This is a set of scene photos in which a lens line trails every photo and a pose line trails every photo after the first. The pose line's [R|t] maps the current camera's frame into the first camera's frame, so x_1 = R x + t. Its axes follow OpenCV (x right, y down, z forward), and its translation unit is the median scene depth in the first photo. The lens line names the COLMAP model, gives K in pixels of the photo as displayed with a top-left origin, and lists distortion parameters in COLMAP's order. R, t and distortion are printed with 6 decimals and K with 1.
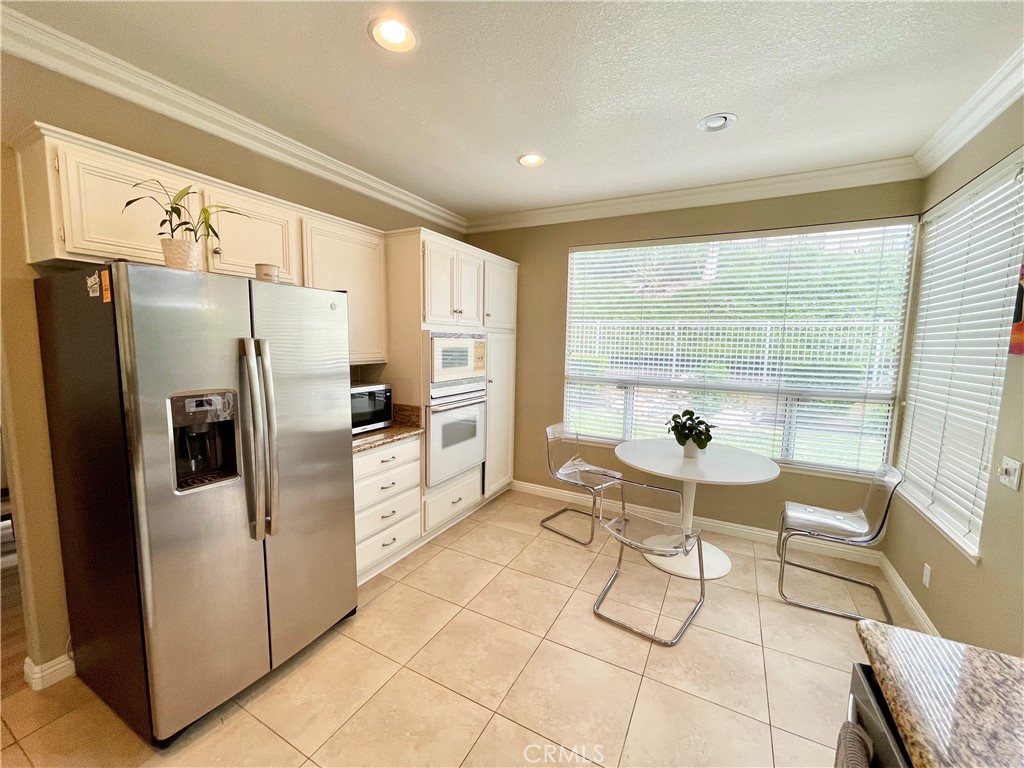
lens RADIAL K [[418.2, 0, 504.2], [0, 418.2, 384.3], [0, 0, 1]] dist [-0.004205, 0.000532]
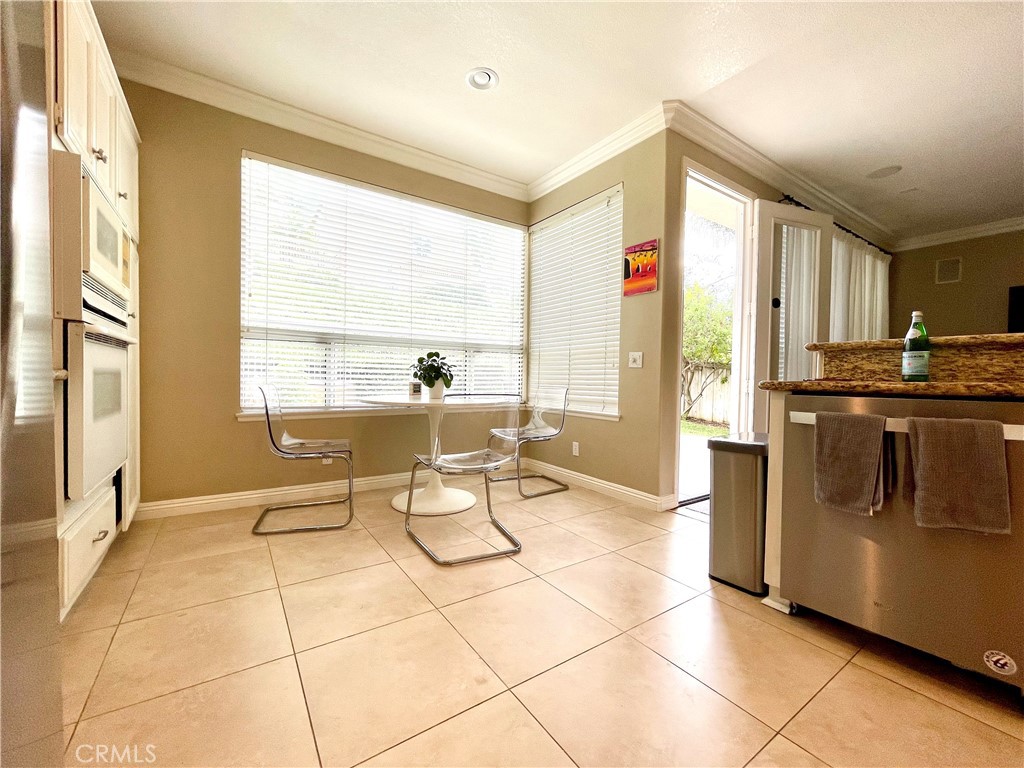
lens RADIAL K [[418.2, 0, 509.3], [0, 418.2, 386.1], [0, 0, 1]] dist [-0.004205, 0.000532]
pose [[0.453223, -0.030161, 0.890887, -0.387834], [0.084963, 0.996339, -0.009492, 0.172981], [-0.887339, 0.079995, 0.454126, 0.389950]]
